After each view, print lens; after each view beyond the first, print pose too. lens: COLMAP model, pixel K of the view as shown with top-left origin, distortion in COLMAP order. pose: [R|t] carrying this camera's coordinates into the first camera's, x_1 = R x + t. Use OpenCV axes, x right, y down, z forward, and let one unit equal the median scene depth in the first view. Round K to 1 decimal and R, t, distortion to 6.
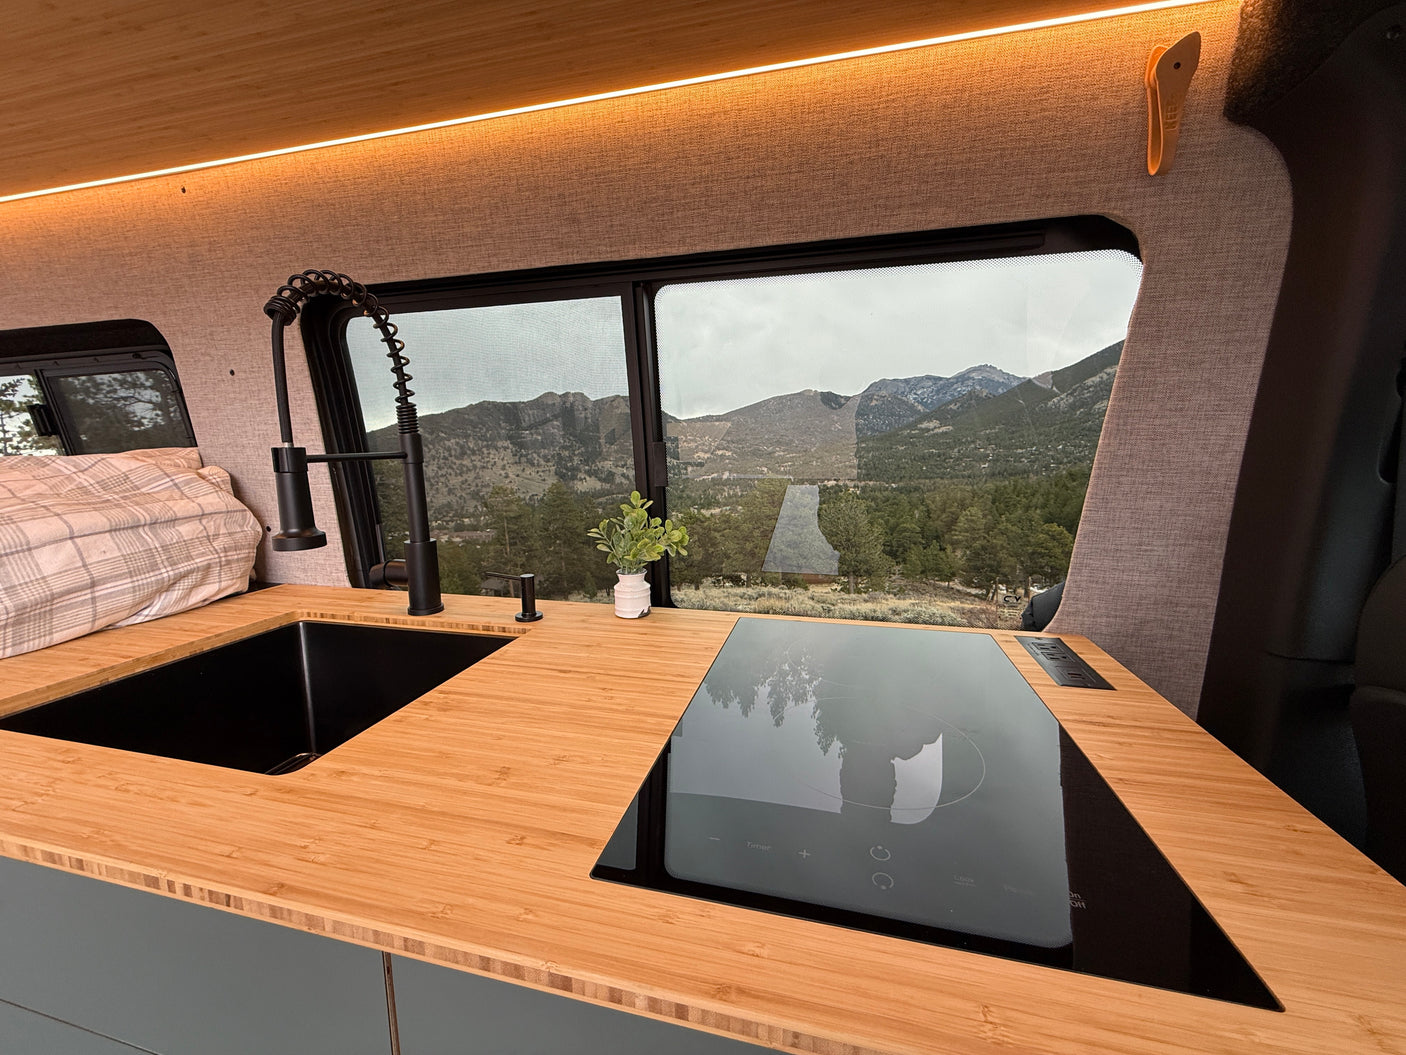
lens RADIAL K [[562.6, 0, 705.0], [0, 562.6, 524.8], [0, 0, 1]] dist [0.000129, -0.000118]
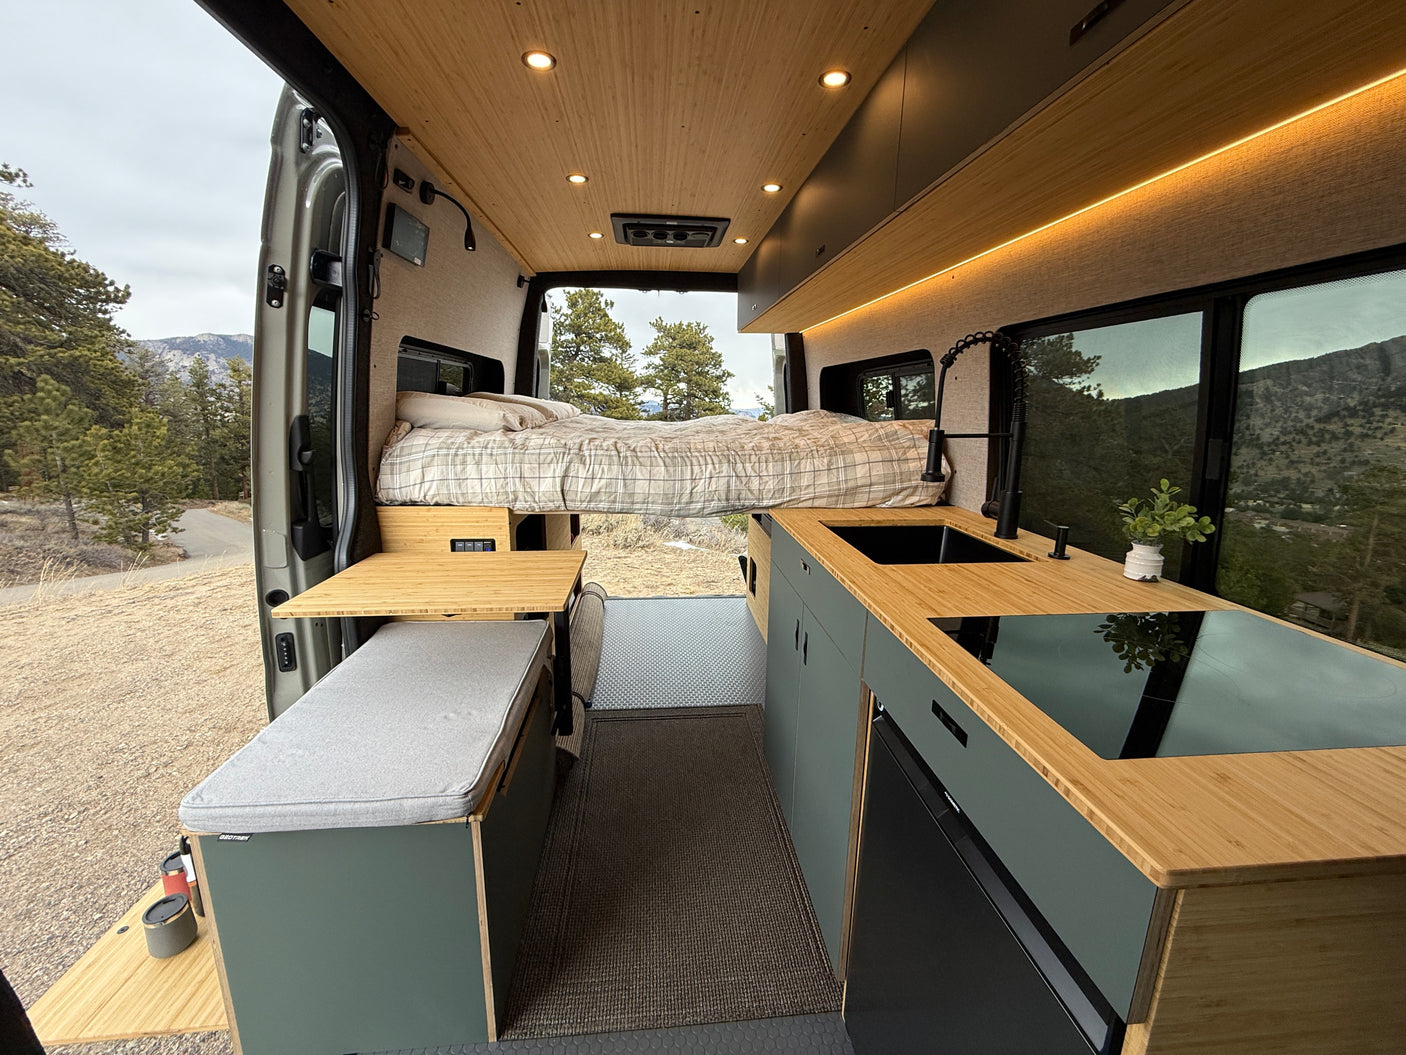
lens RADIAL K [[562.6, 0, 705.0], [0, 562.6, 524.8], [0, 0, 1]] dist [0.000129, -0.000118]
pose [[0.336276, 0.217747, -0.916245, 0.679028], [-0.148340, 0.973005, 0.176794, -0.031730], [0.930008, 0.076464, 0.359498, -0.347540]]
